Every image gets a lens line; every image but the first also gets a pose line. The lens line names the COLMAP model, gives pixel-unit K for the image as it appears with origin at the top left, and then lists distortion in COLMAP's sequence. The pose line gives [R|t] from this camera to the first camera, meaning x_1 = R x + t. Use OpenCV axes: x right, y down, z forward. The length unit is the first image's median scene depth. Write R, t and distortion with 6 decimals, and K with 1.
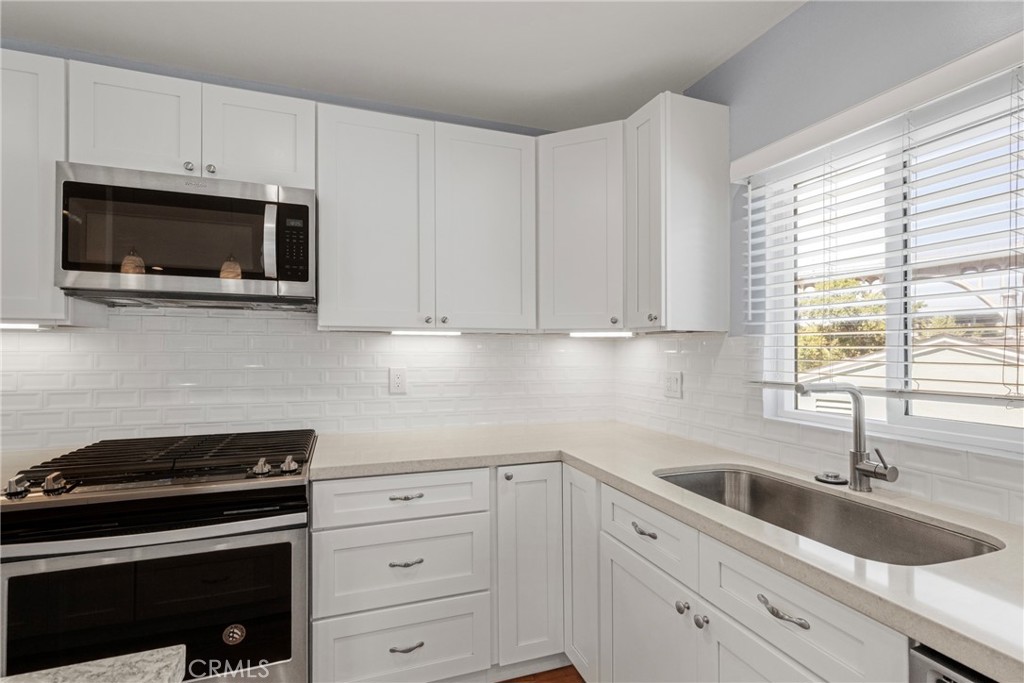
lens RADIAL K [[458.7, 0, 512.1], [0, 458.7, 345.7], [0, 0, 1]] dist [0.002092, 0.000297]
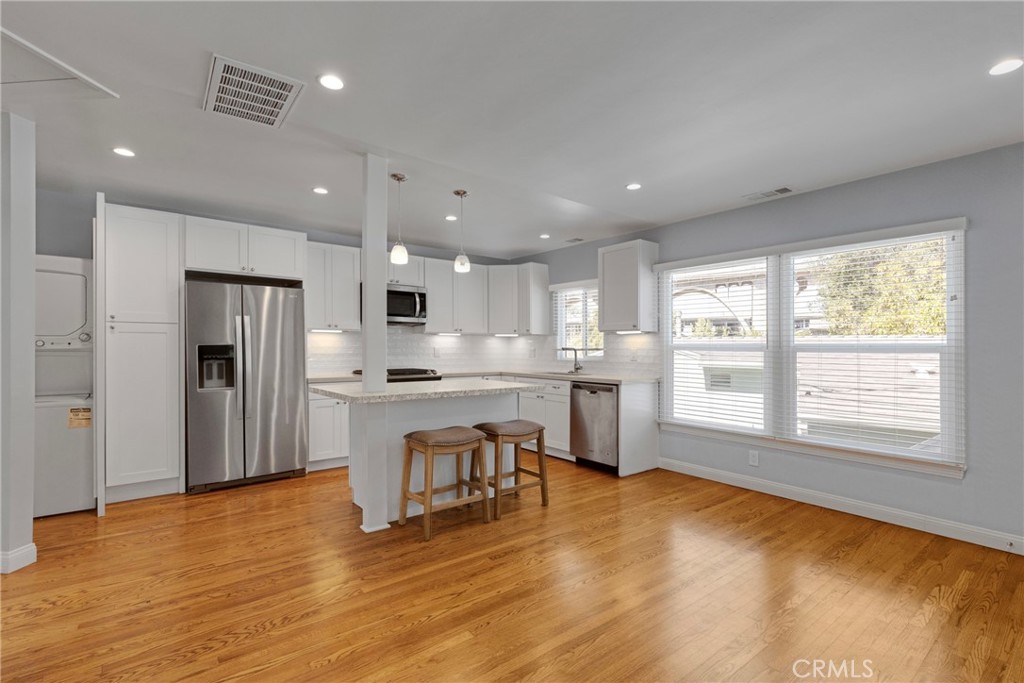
lens RADIAL K [[458.7, 0, 516.3], [0, 458.7, 349.4], [0, 0, 1]] dist [0.002092, 0.000297]
pose [[0.938929, -0.003221, 0.344096, -0.921128], [-0.000848, 0.999932, 0.011673, 0.037423], [-0.344110, -0.011251, 0.938862, -2.109635]]
